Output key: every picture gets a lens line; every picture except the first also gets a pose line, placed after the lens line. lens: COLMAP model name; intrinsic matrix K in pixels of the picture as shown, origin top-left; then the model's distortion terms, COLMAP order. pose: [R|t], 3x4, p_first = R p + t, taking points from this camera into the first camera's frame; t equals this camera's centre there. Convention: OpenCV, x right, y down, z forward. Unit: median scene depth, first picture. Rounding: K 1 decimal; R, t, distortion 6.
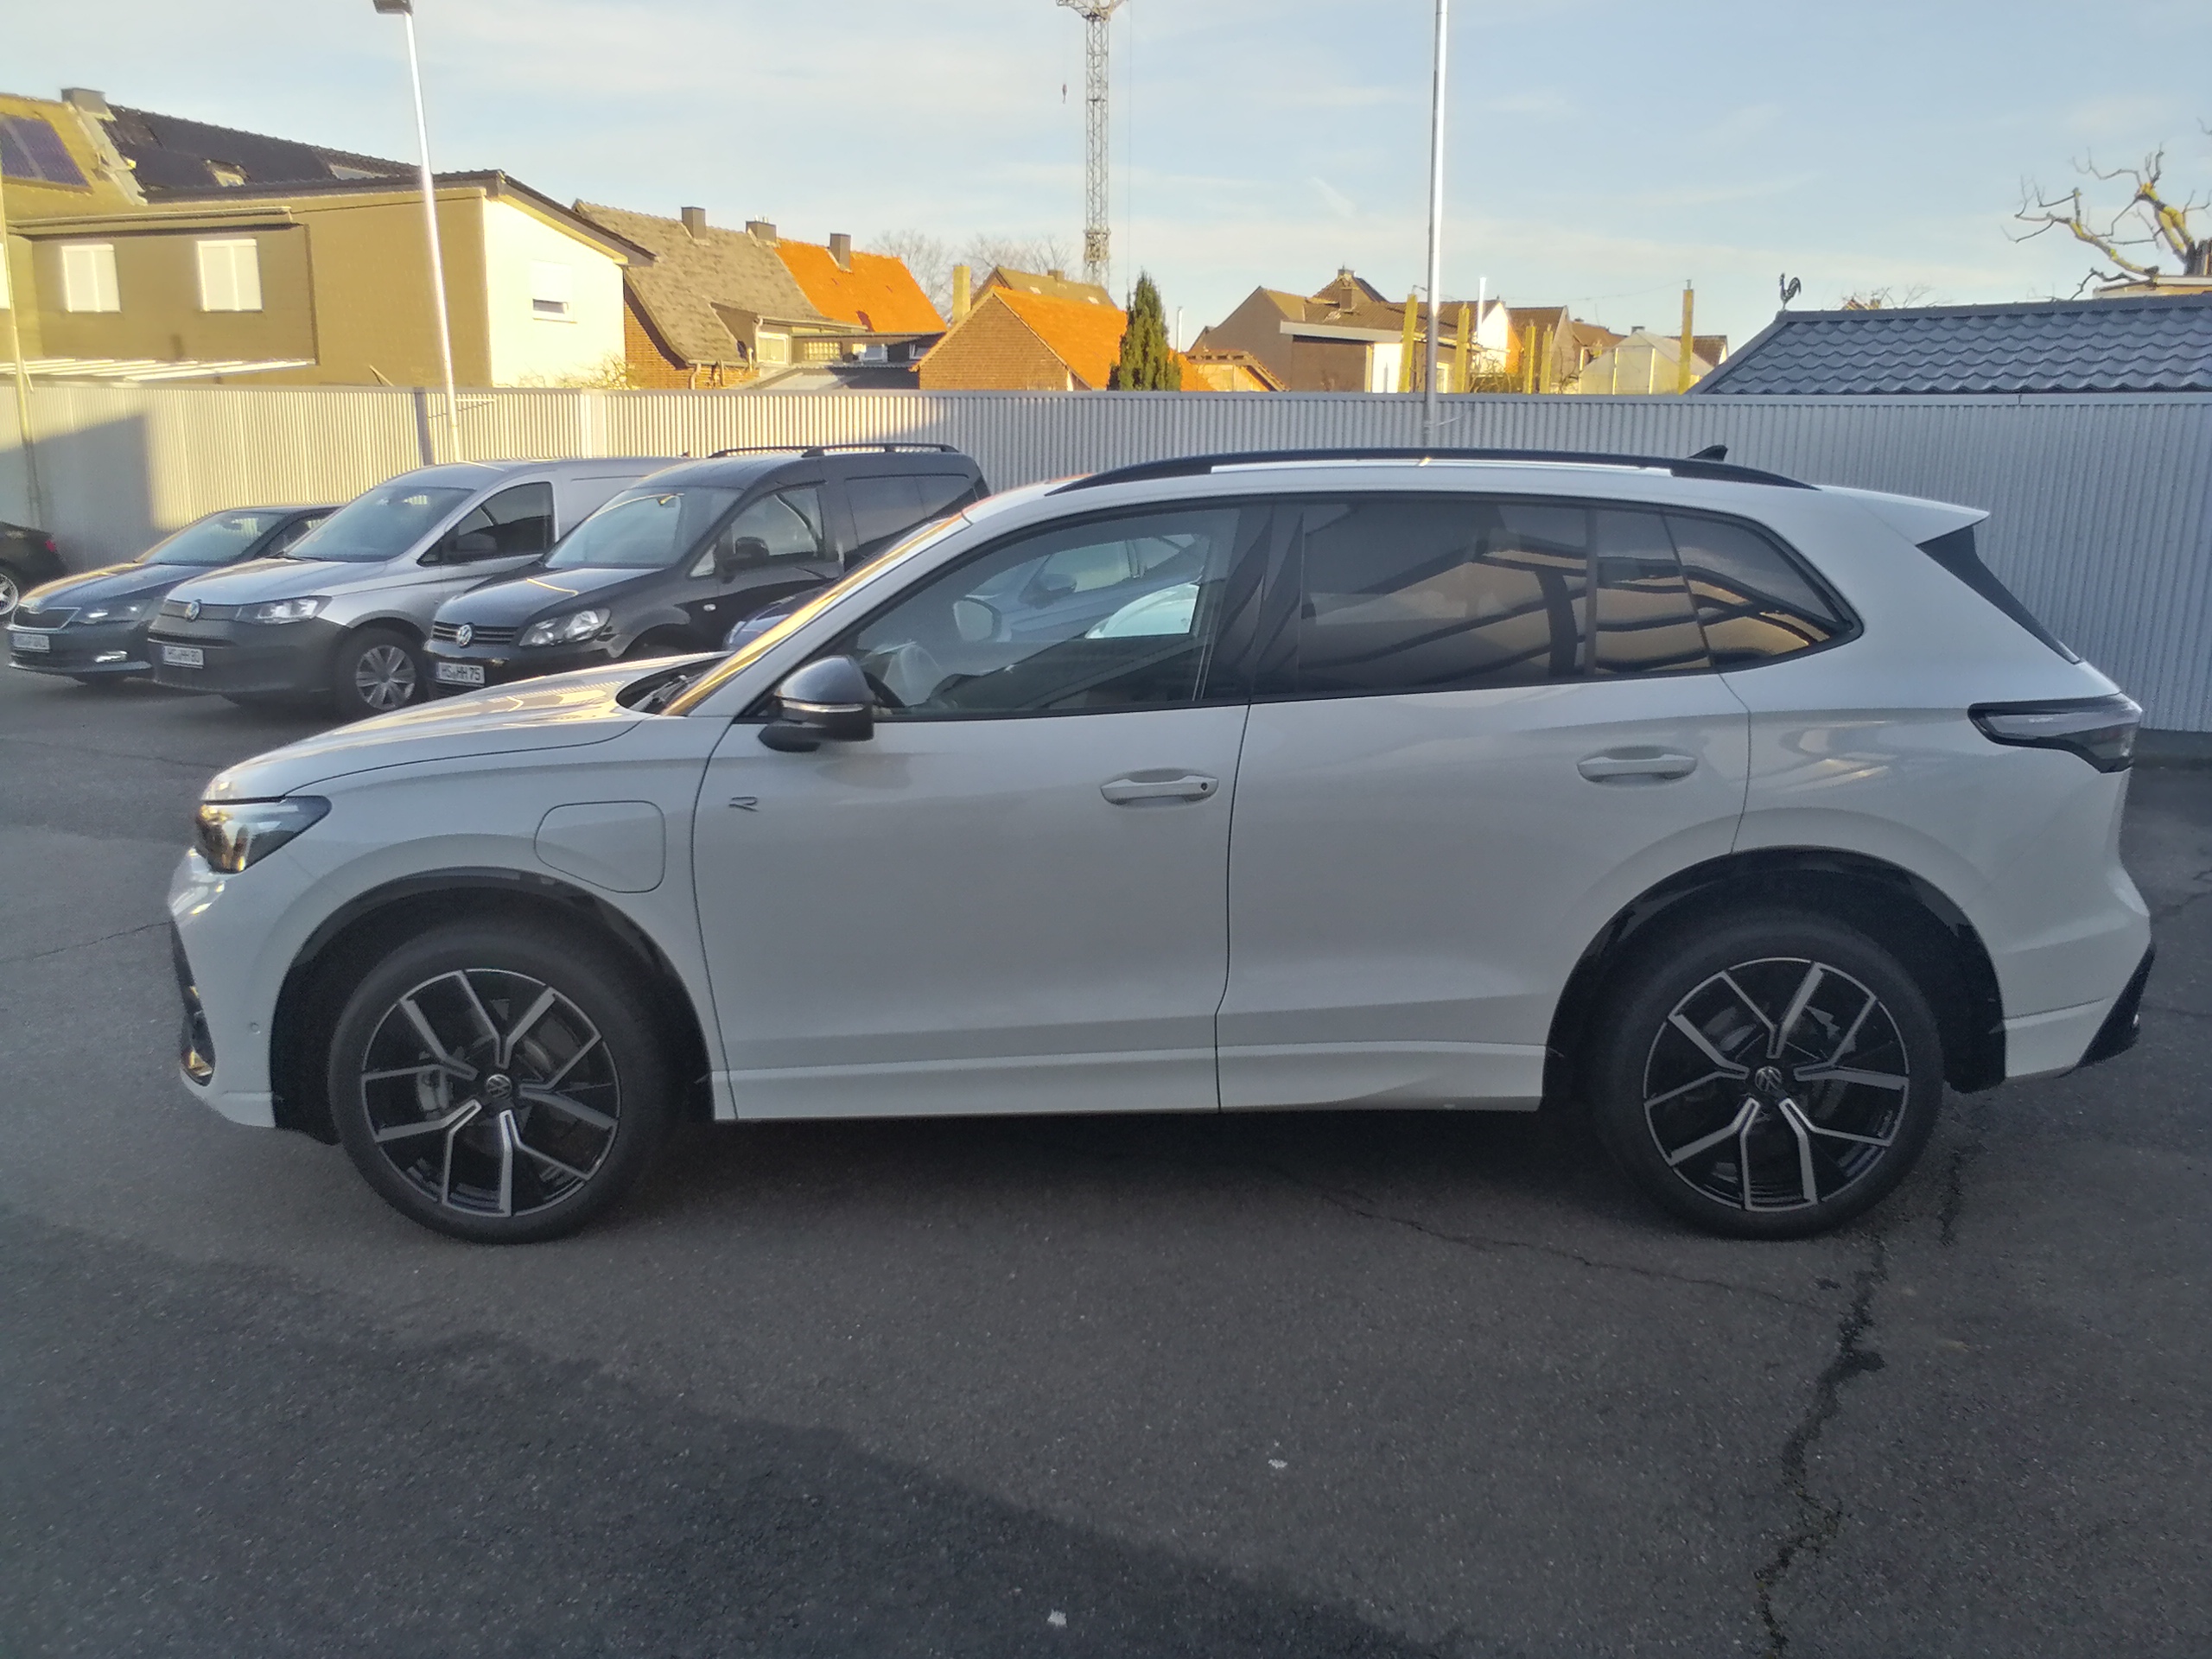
lens RADIAL K [[1778.7, 0, 1106.0], [0, 1778.7, 829.5], [0, 0, 1]] dist [-0.058421, 0.163939]
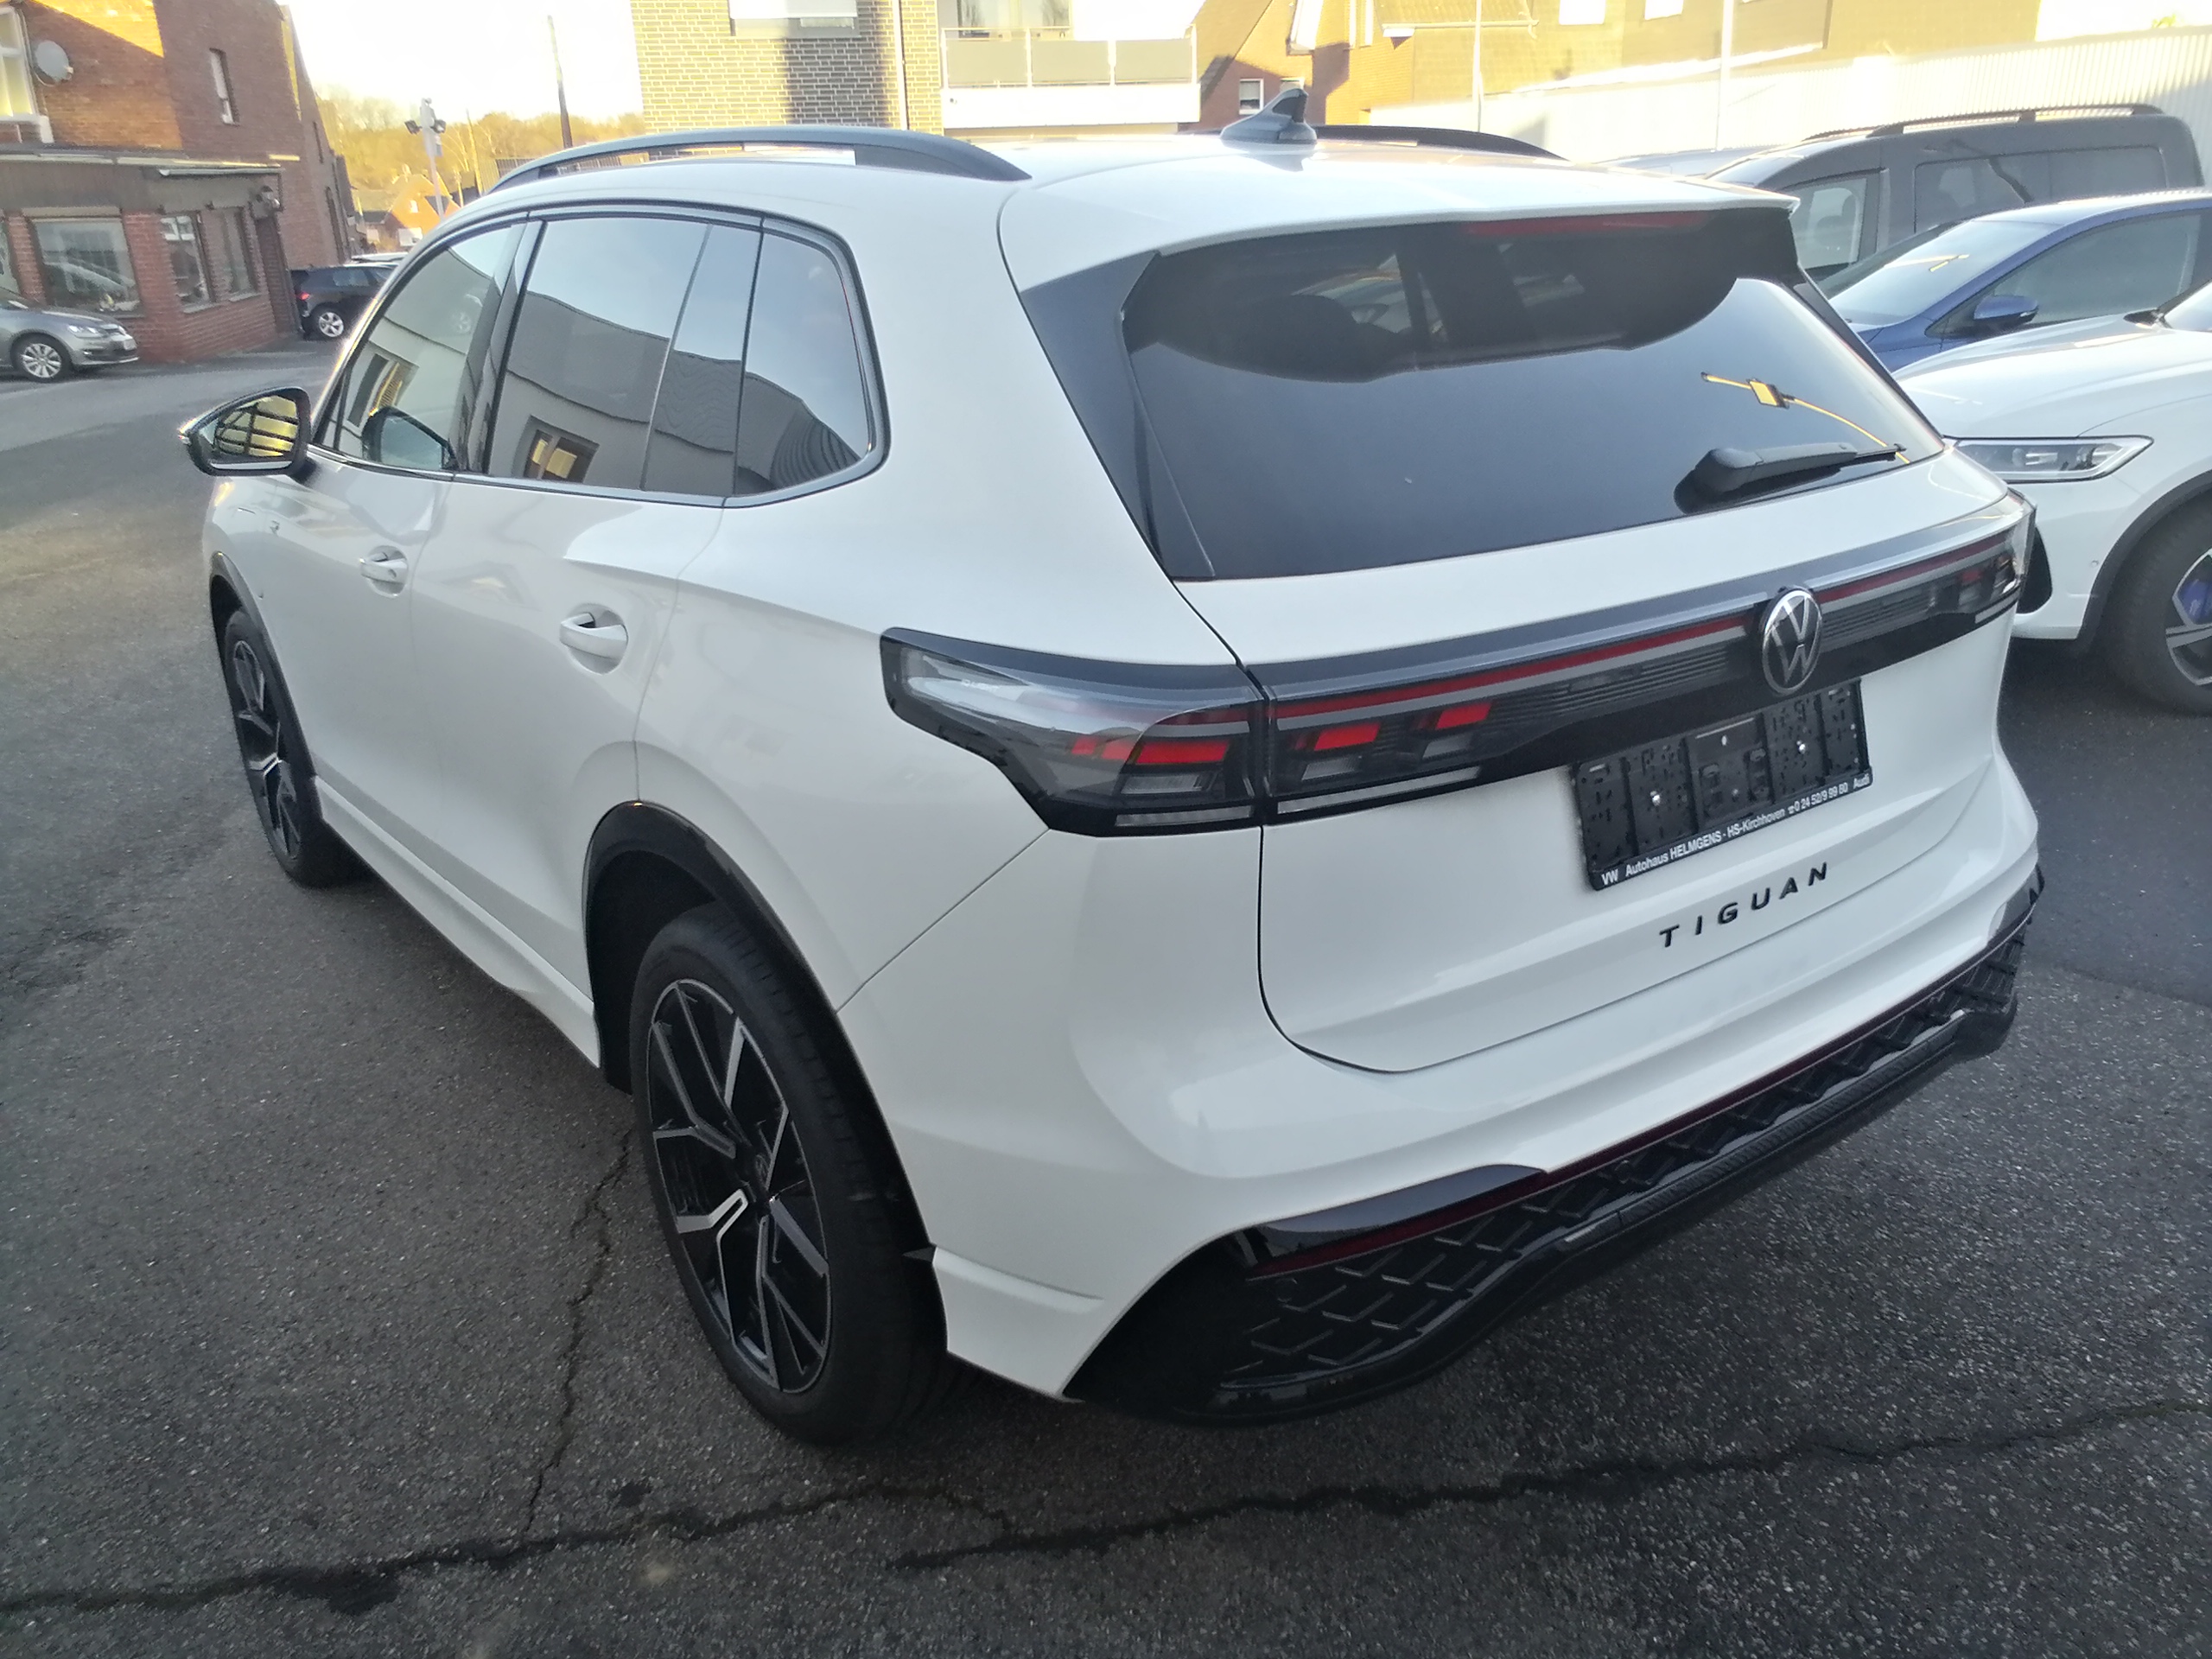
lens RADIAL K [[1728.9, 0, 1134.4], [0, 1728.9, 825.4], [0, 0, 1]] dist [-0.059743, 0.154228]
pose [[0.622771, 0.250700, -0.741152, 0.879317], [-0.124113, 0.966935, 0.222783, -0.129457], [0.772497, -0.046756, 0.633294, 0.728809]]
